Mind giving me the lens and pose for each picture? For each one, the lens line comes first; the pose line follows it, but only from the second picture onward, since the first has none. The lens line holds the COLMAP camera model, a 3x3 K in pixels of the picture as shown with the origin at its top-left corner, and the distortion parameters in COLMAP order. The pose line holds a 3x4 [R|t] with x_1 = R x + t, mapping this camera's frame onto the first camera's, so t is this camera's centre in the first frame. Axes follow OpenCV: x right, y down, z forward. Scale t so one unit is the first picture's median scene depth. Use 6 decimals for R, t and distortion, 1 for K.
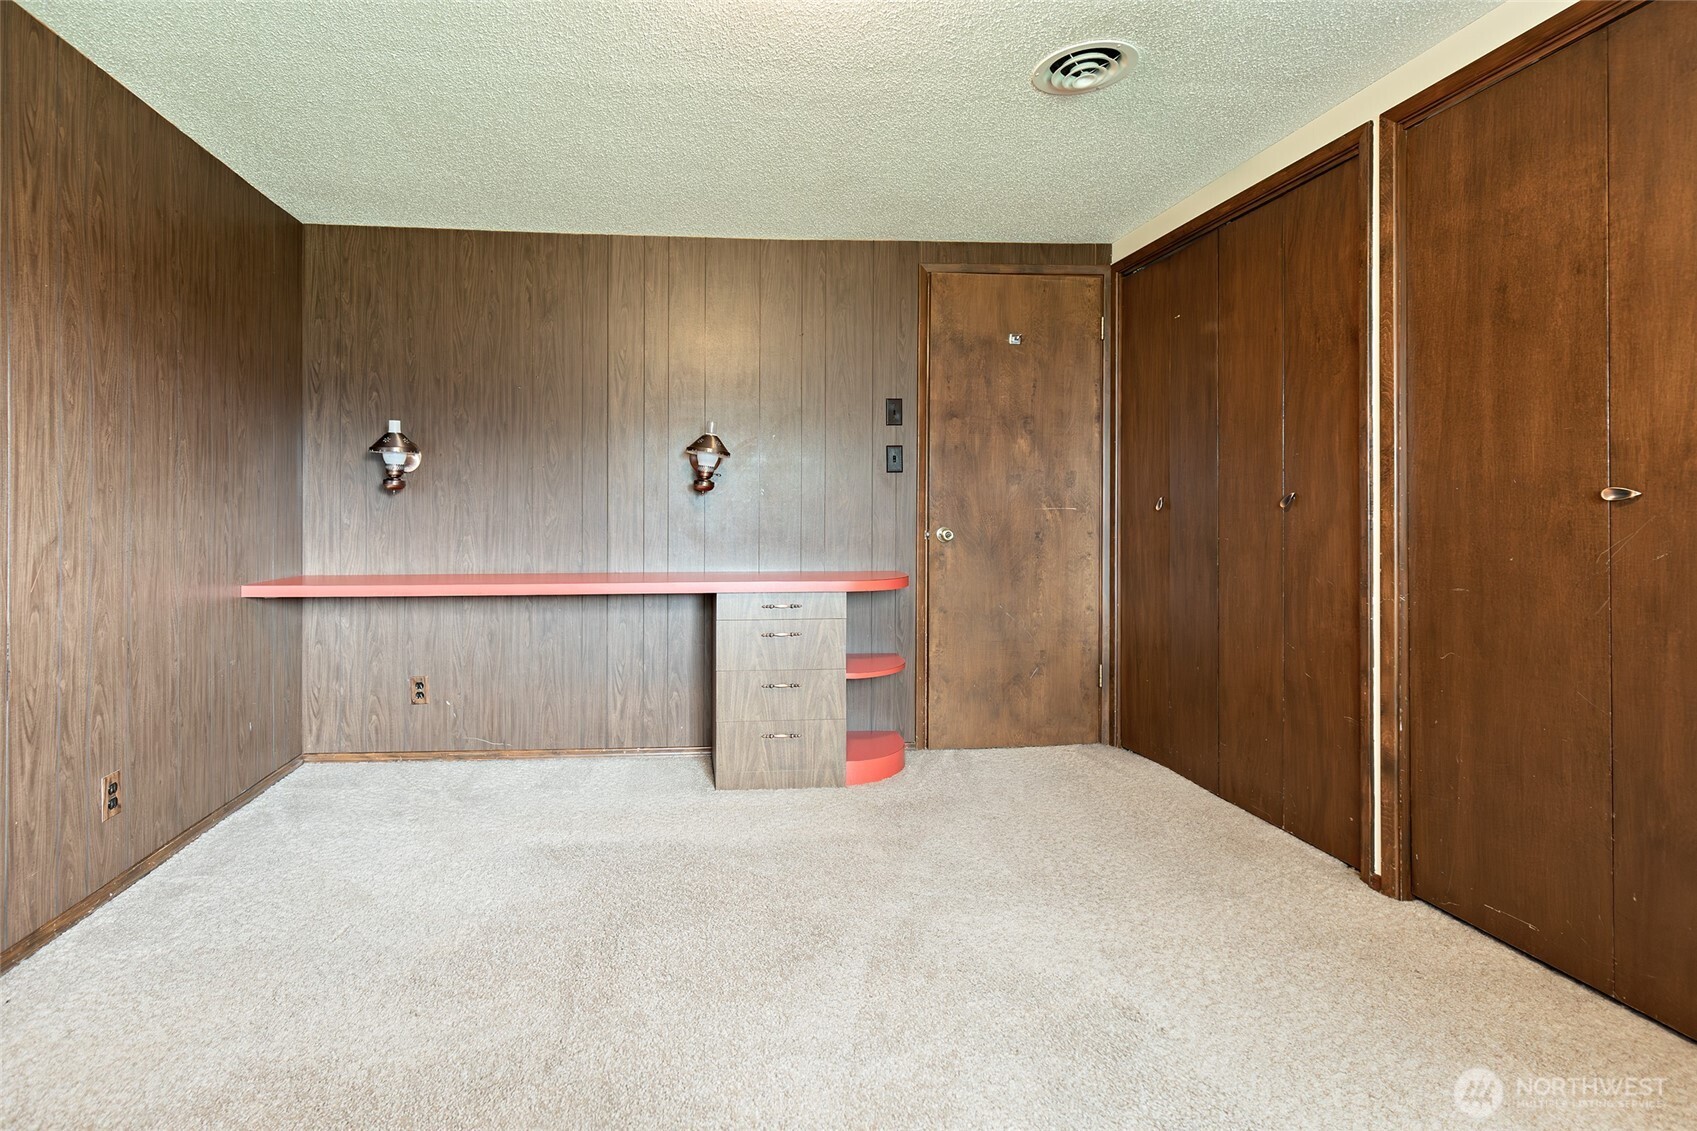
lens RADIAL K [[796.7, 0, 848.6], [0, 796.7, 507.6], [0, 0, 1]] dist [0.000842, 0.000341]
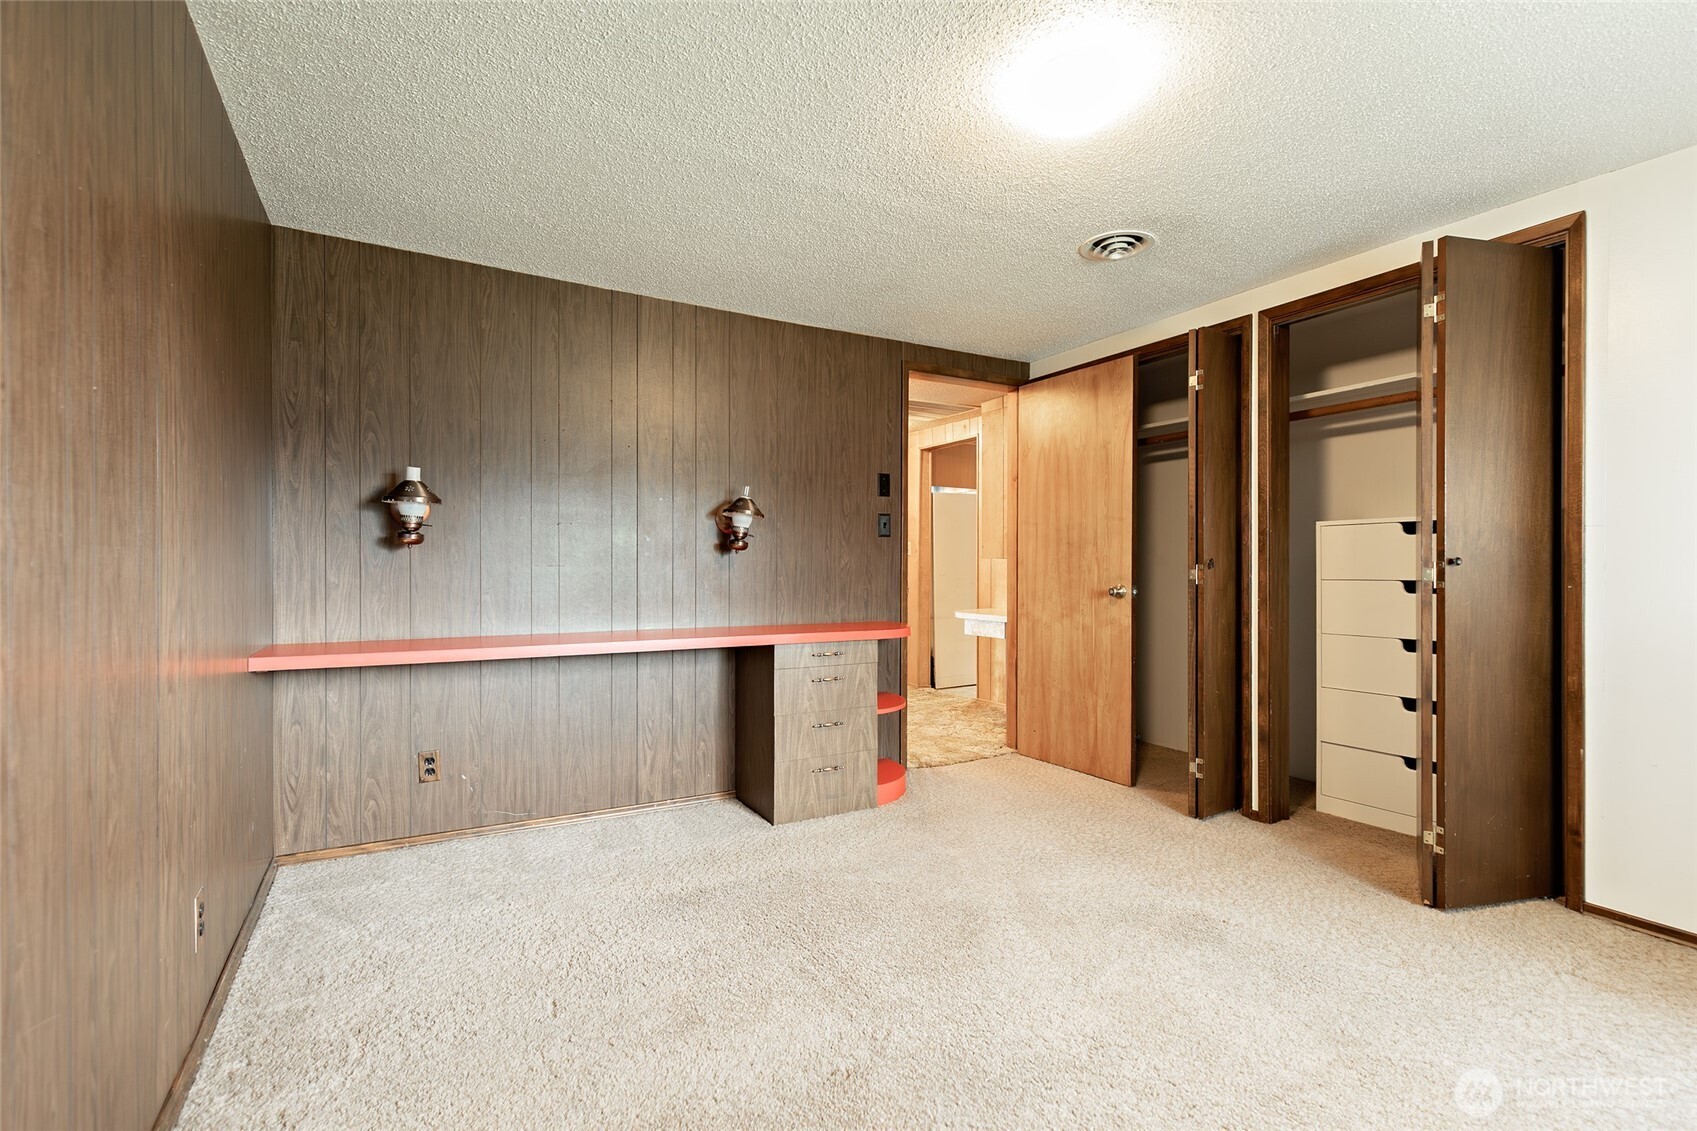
lens RADIAL K [[764.0, 0, 854.8], [0, 764.0, 566.8], [0, 0, 1]] dist [0.003457, -0.000119]
pose [[0.902245, 0.004865, 0.431197, -0.478705], [-0.005645, 0.999984, 0.000529, -0.000667], [-0.431188, -0.002912, 0.902258, 0.008771]]
